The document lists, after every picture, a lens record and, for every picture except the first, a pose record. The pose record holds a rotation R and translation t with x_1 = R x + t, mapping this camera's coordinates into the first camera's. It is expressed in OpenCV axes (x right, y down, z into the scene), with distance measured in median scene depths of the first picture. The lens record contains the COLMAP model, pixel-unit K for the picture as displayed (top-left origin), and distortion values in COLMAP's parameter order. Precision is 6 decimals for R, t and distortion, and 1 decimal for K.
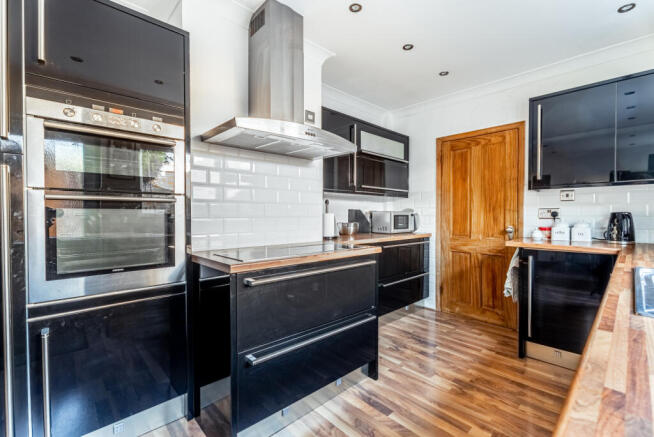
lens RADIAL K [[293.6, 0, 325.7], [0, 293.6, 217.9], [0, 0, 1]] dist [0.004792, 0.001003]
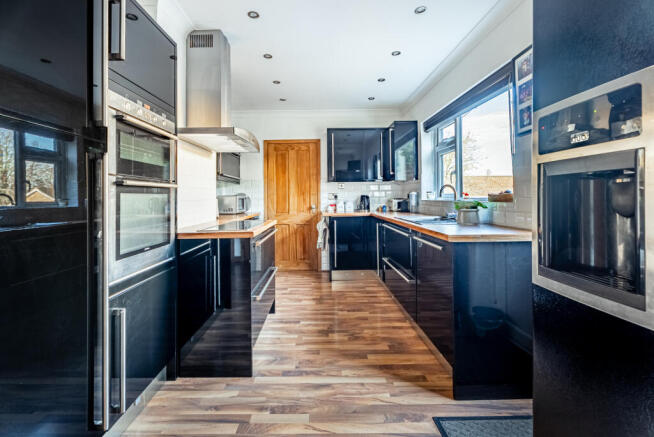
lens RADIAL K [[293.6, 0, 323.4], [0, 293.6, 194.6], [0, 0, 1]] dist [0.004792, 0.001003]
pose [[0.687668, -0.002575, 0.726021, -0.513171], [0.020951, 0.999648, -0.016298, 0.002414], [-0.725723, 0.026419, 0.687480, -0.123638]]
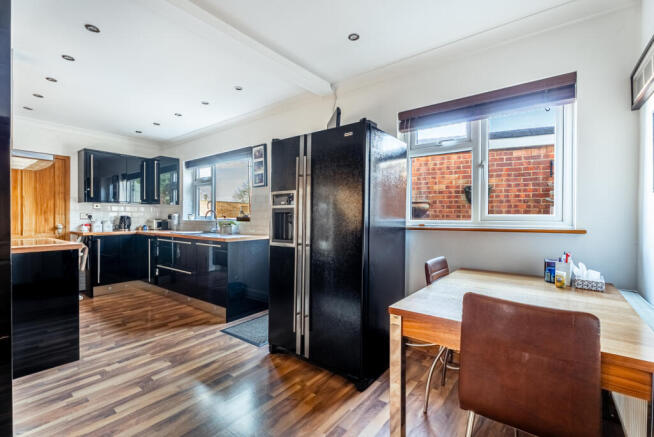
lens RADIAL K [[293.6, 0, 327.6], [0, 293.6, 217.9], [0, 0, 1]] dist [0.004792, 0.001003]
pose [[-0.162517, -0.001670, 0.986704, -1.154141], [0.008254, 0.999961, 0.003052, 0.001716], [-0.986671, 0.008641, -0.162497, -0.097245]]
